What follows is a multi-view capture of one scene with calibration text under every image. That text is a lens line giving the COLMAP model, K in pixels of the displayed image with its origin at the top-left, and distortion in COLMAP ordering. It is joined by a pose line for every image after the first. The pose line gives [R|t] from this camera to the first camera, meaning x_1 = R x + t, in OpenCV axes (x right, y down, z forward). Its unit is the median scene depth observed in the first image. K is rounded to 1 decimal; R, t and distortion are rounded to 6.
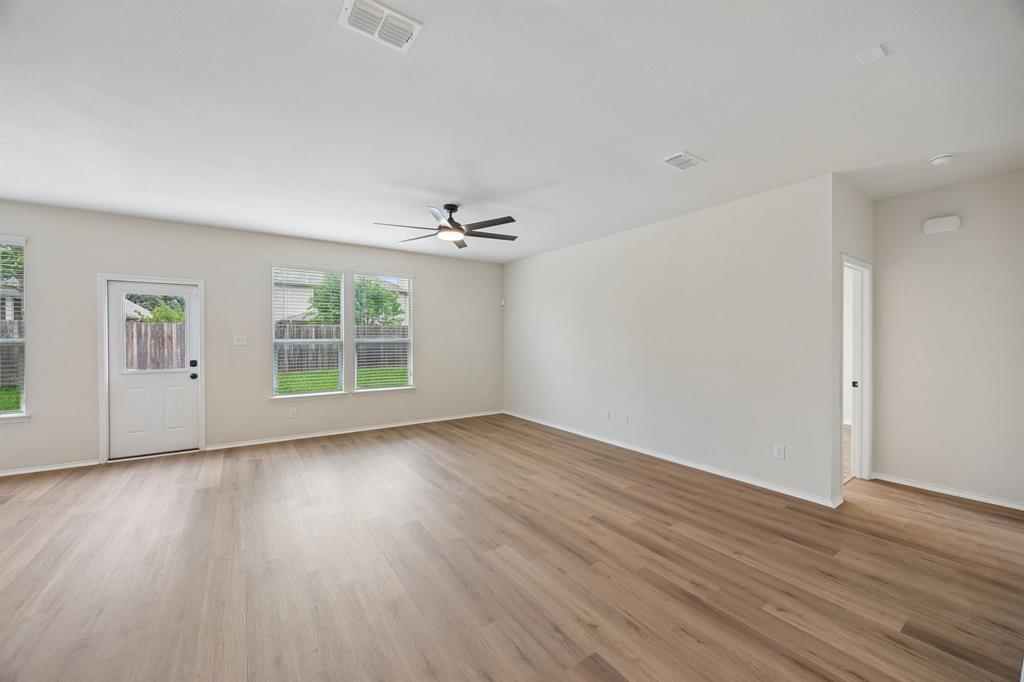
lens RADIAL K [[389.6, 0, 510.2], [0, 389.6, 338.0], [0, 0, 1]] dist [-0.007834, 0.000033]
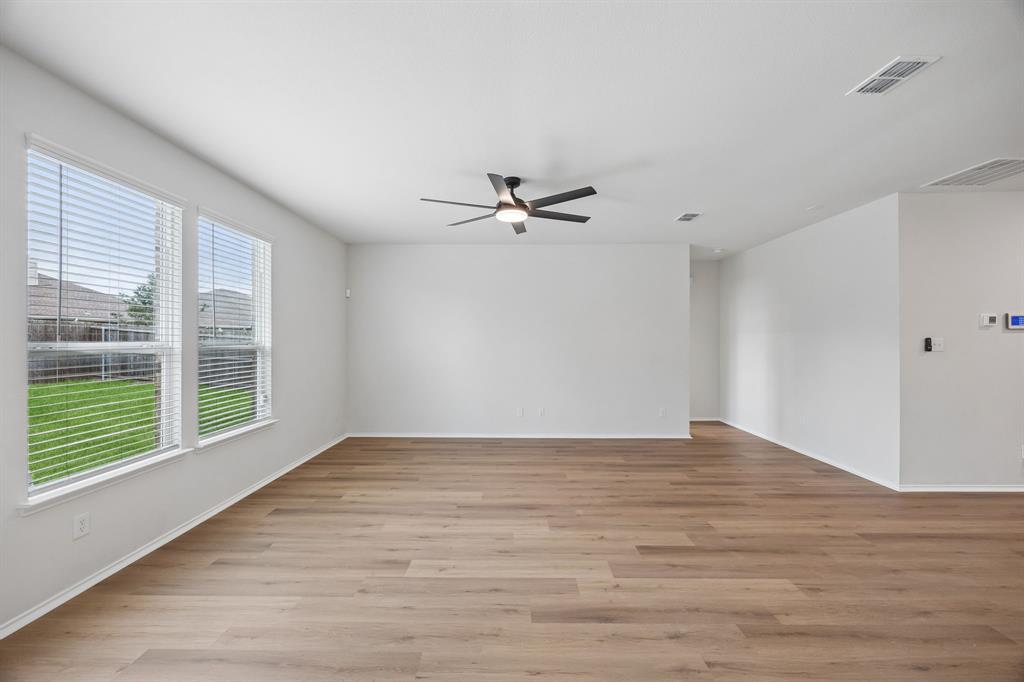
lens RADIAL K [[389.6, 0, 510.2], [0, 389.6, 338.0], [0, 0, 1]] dist [-0.007834, 0.000033]
pose [[0.576626, 0.001821, 0.817006, -0.741838], [0.004895, 0.999972, -0.005683, 0.002542], [-0.816993, 0.007276, 0.576601, 0.480138]]
